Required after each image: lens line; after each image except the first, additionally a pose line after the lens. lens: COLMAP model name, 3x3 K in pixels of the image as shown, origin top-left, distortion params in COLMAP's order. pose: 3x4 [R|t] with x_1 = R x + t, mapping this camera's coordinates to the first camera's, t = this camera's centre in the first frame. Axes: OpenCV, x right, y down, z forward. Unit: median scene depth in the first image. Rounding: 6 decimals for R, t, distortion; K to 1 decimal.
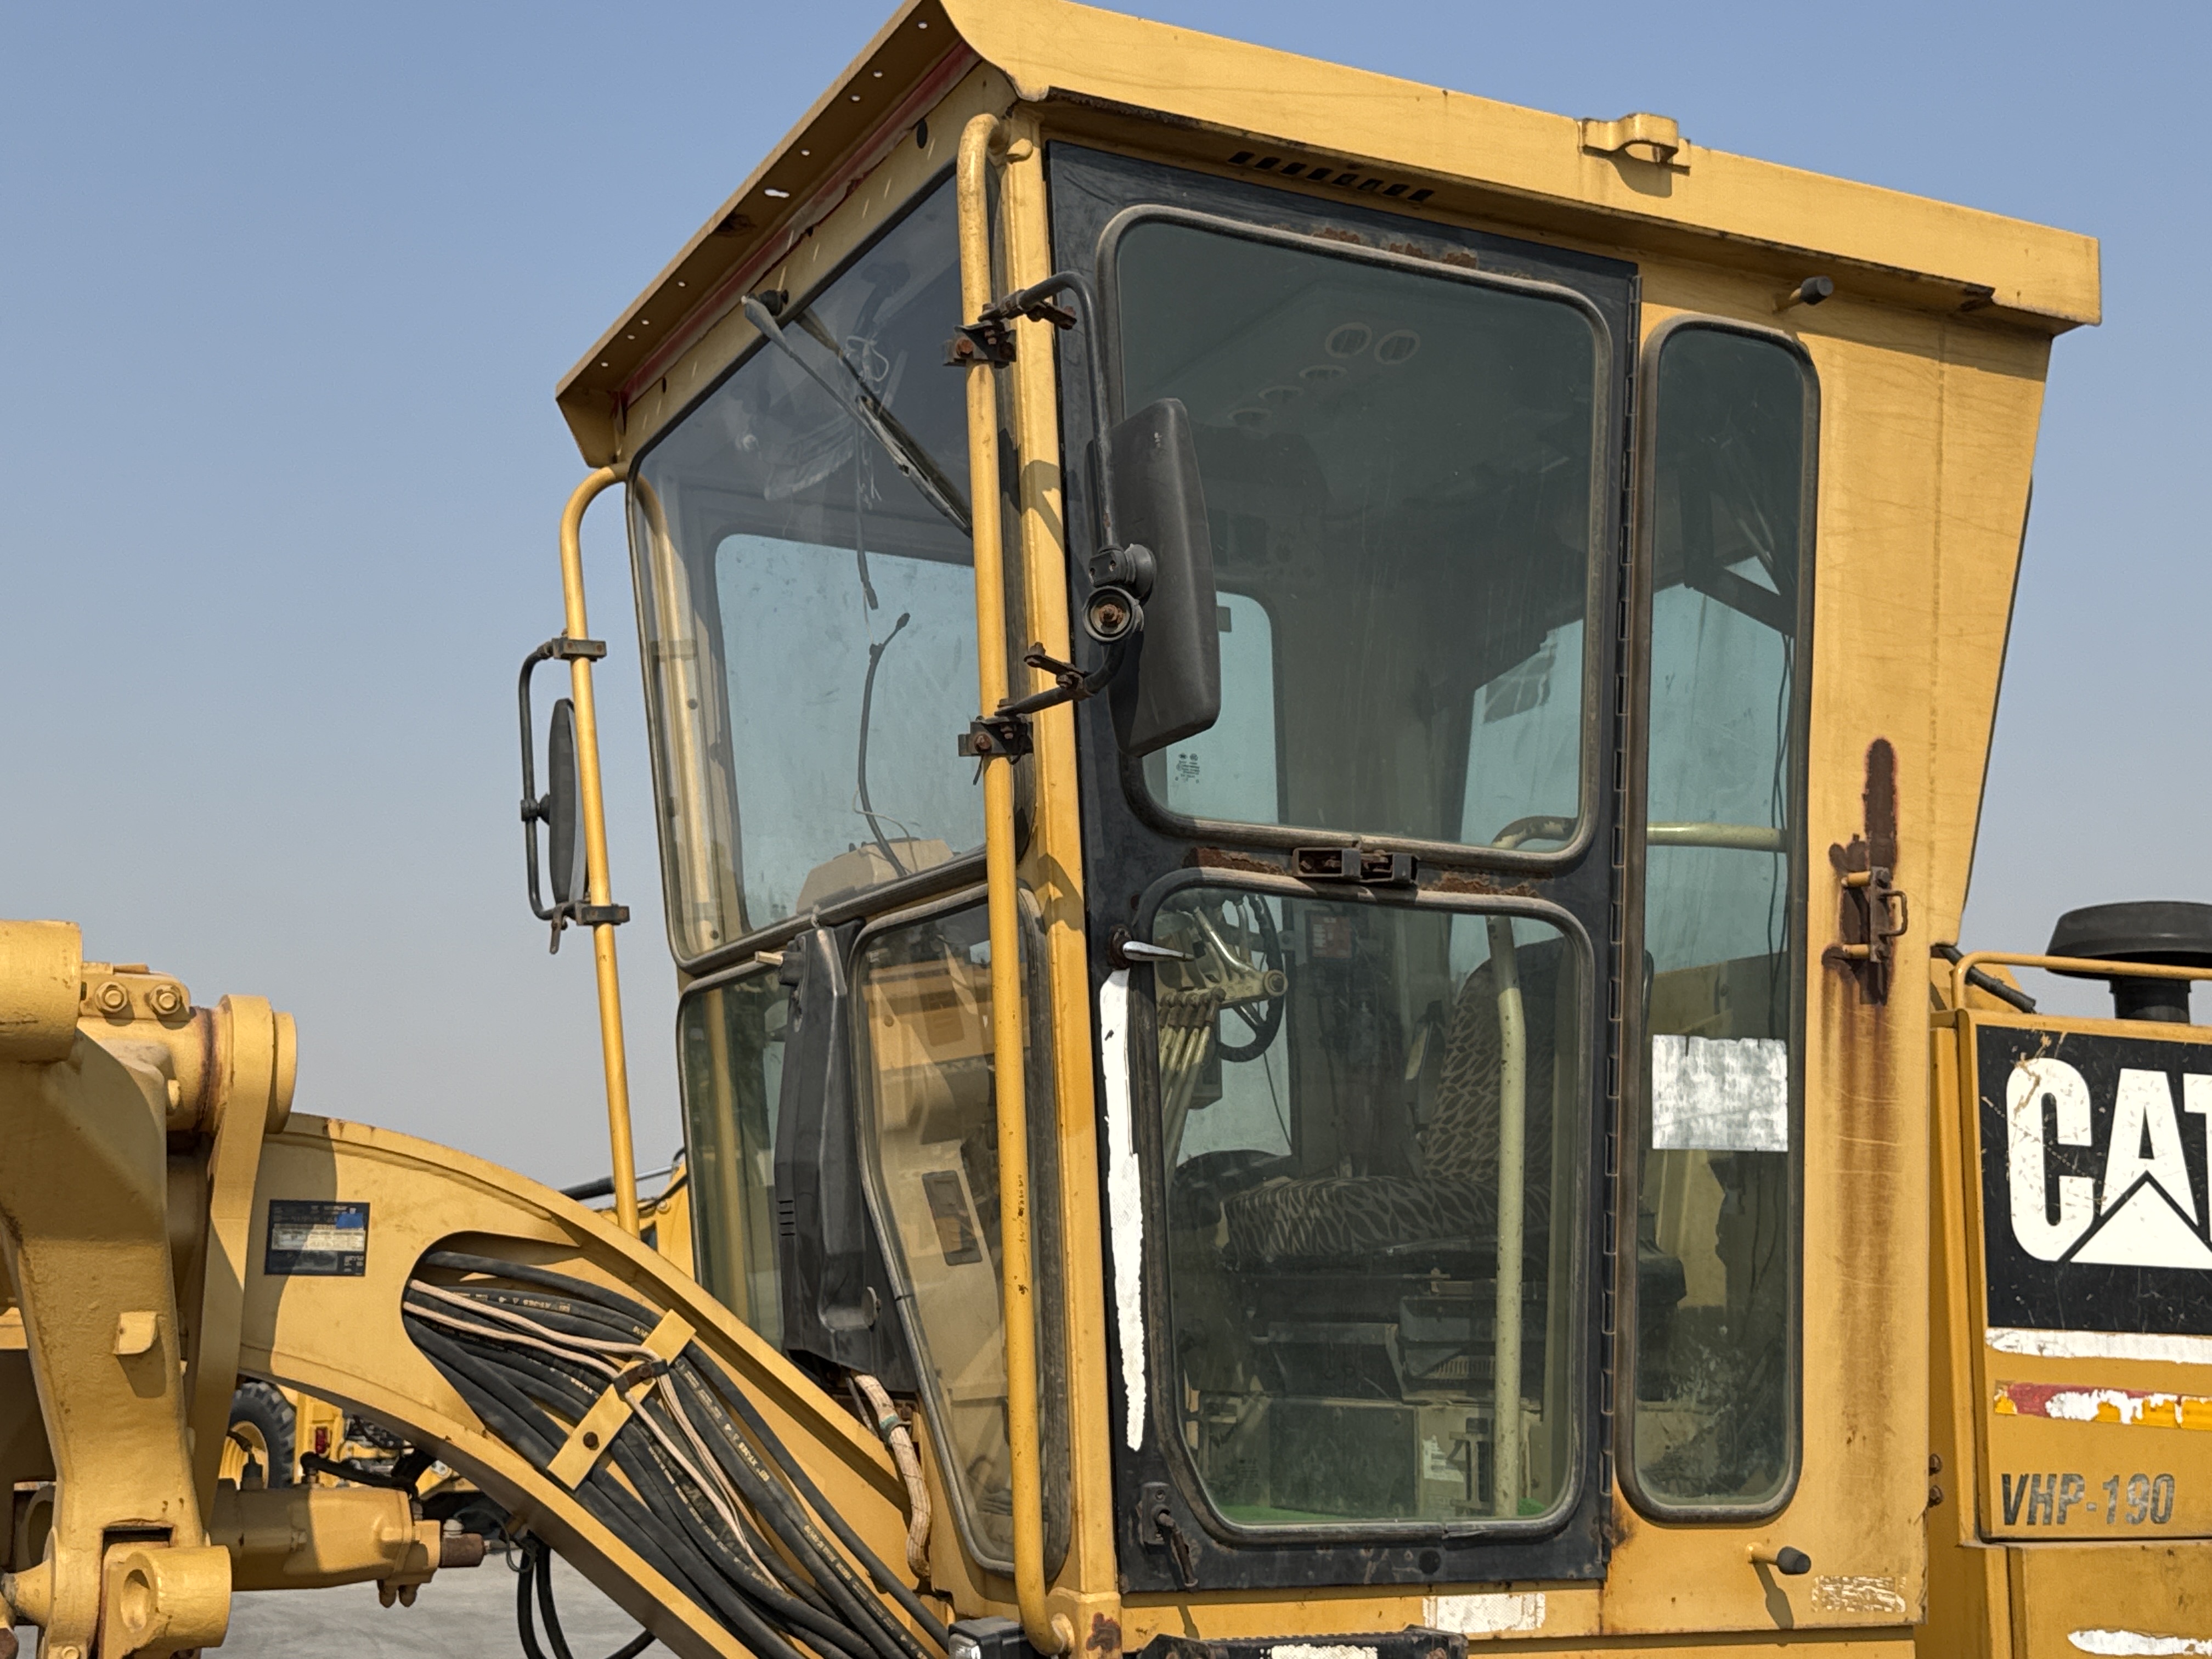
lens RADIAL K [[2828.2, 0, 1106.0], [0, 2828.2, 829.5], [0, 0, 1]] dist [0.166341, -0.042479]
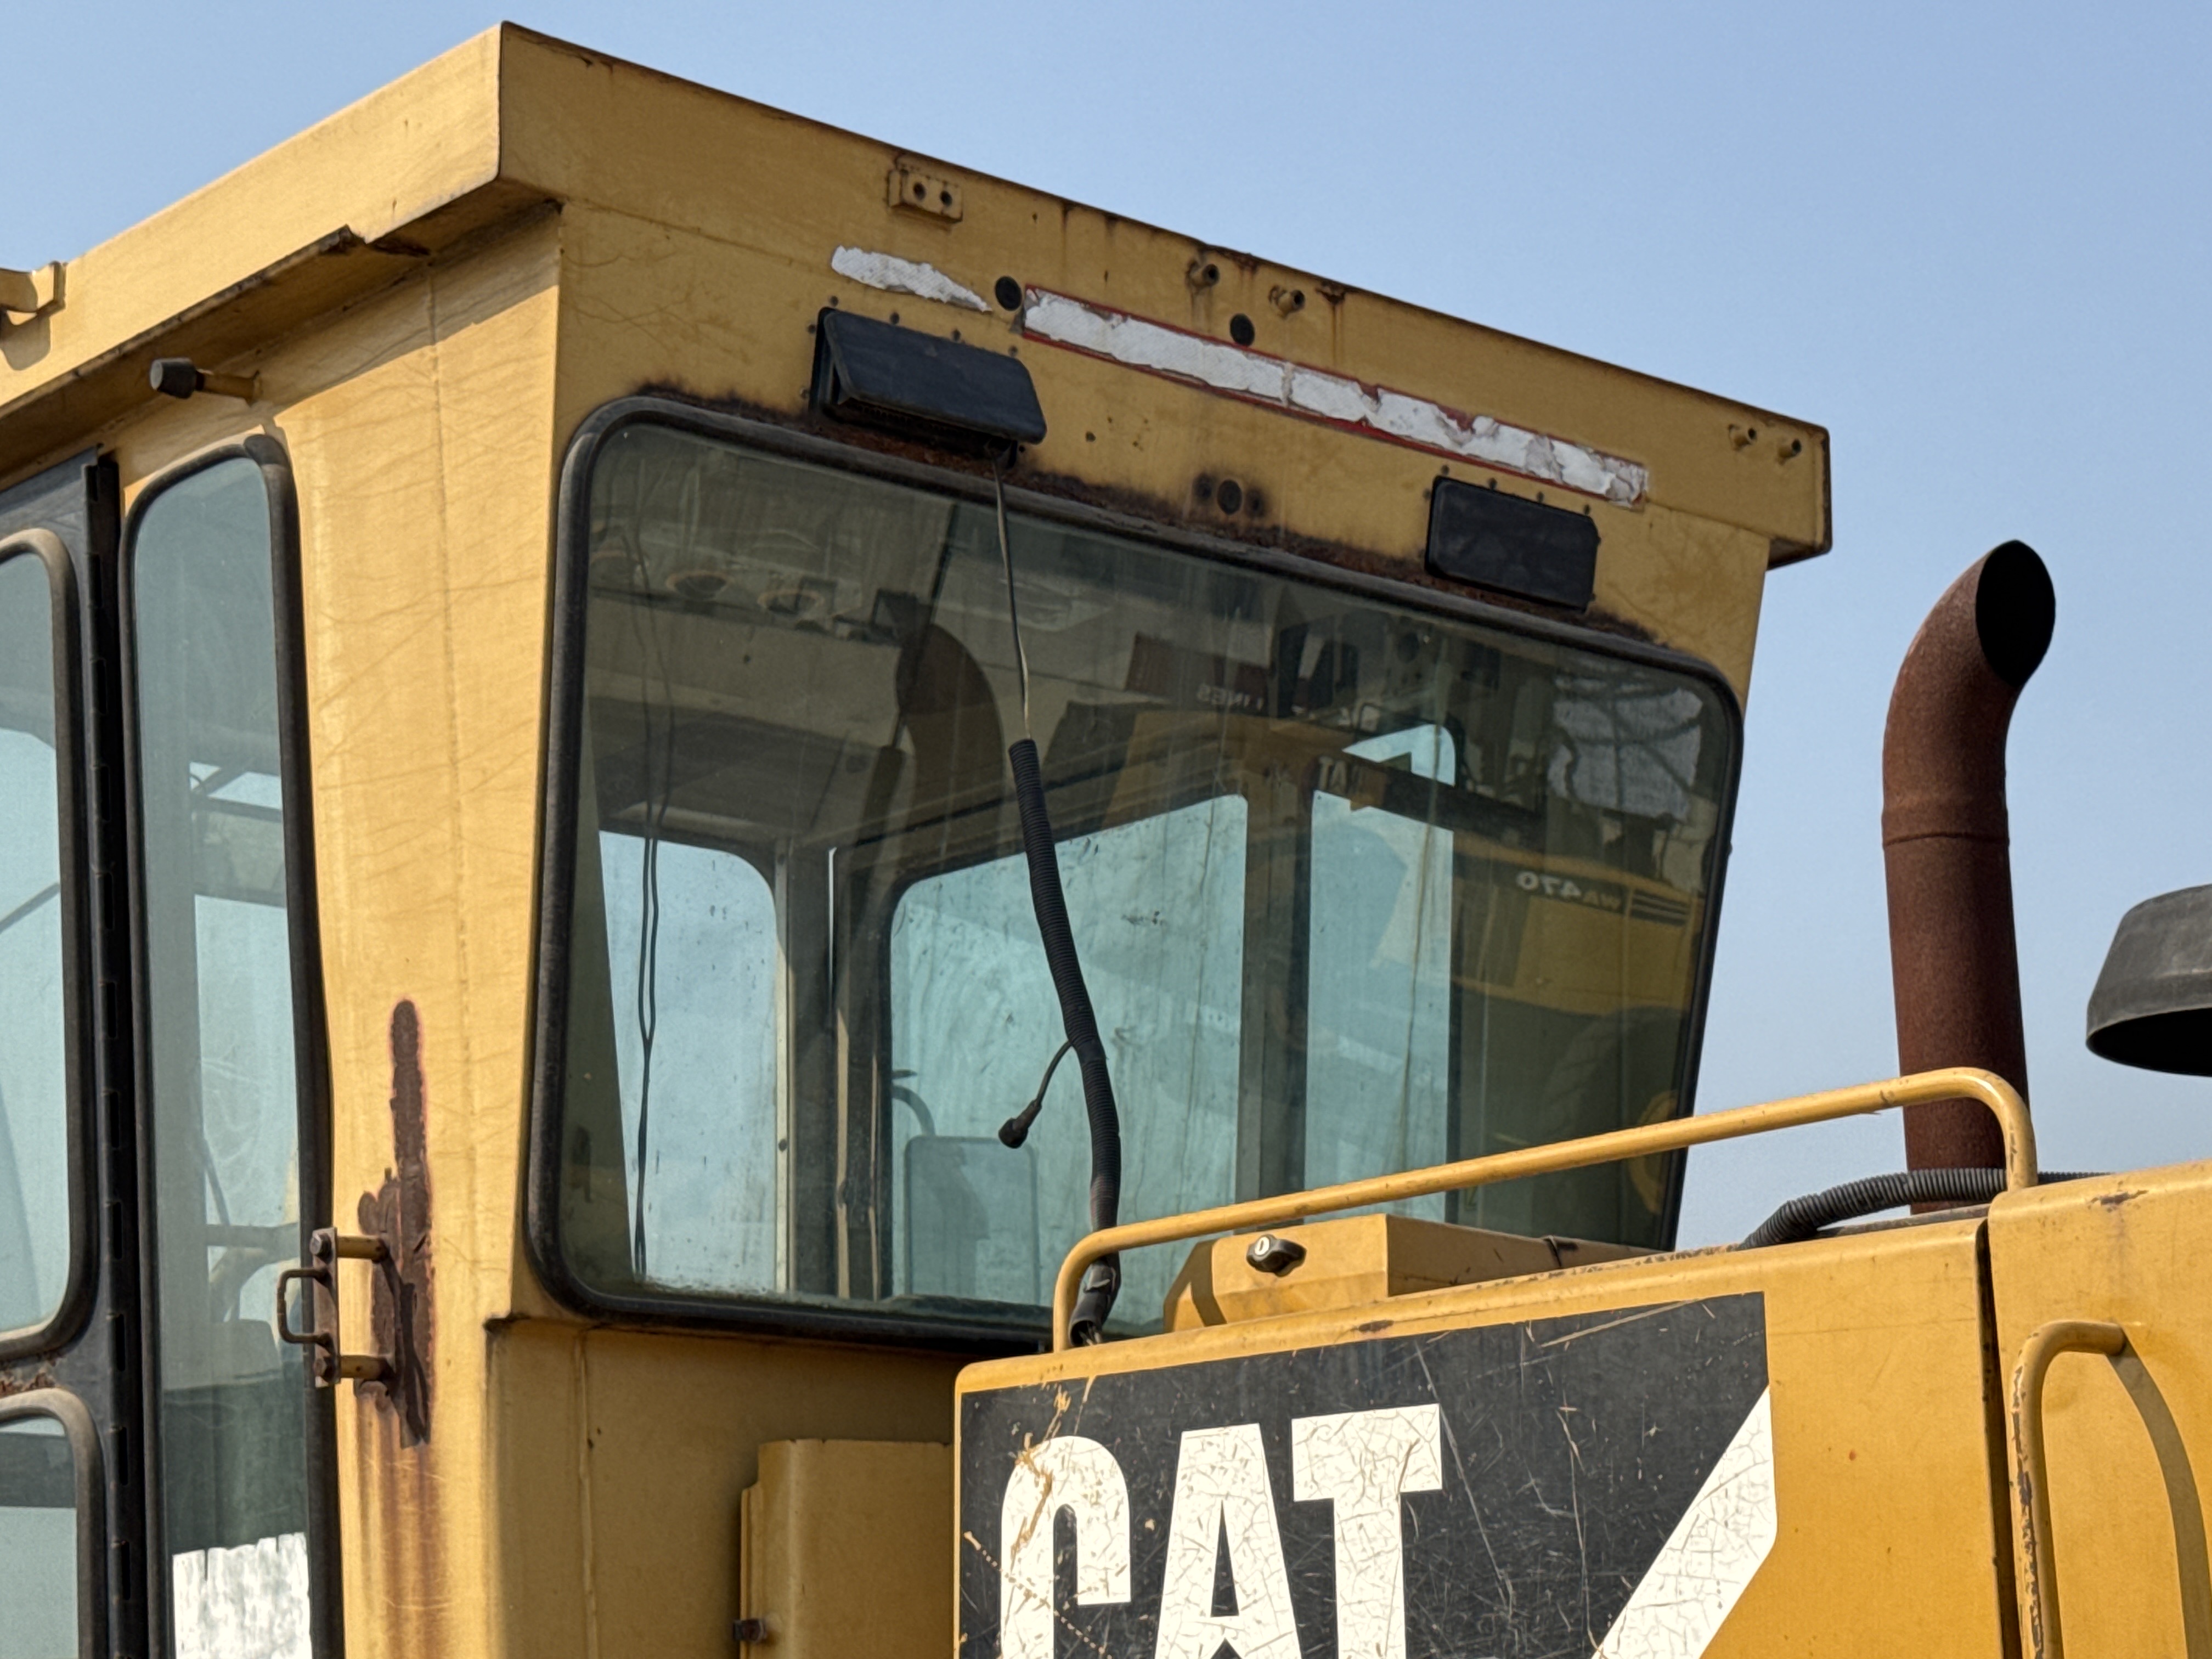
lens RADIAL K [[4384.3, 0, 1106.0], [0, 4384.3, 829.5], [0, 0, 1]] dist [0.218668, 0.133176]
pose [[0.231317, -0.230592, -0.945156, 1.187413], [0.182032, 0.964606, -0.190786, 0.137551], [0.955697, -0.127917, 0.265105, 0.893594]]
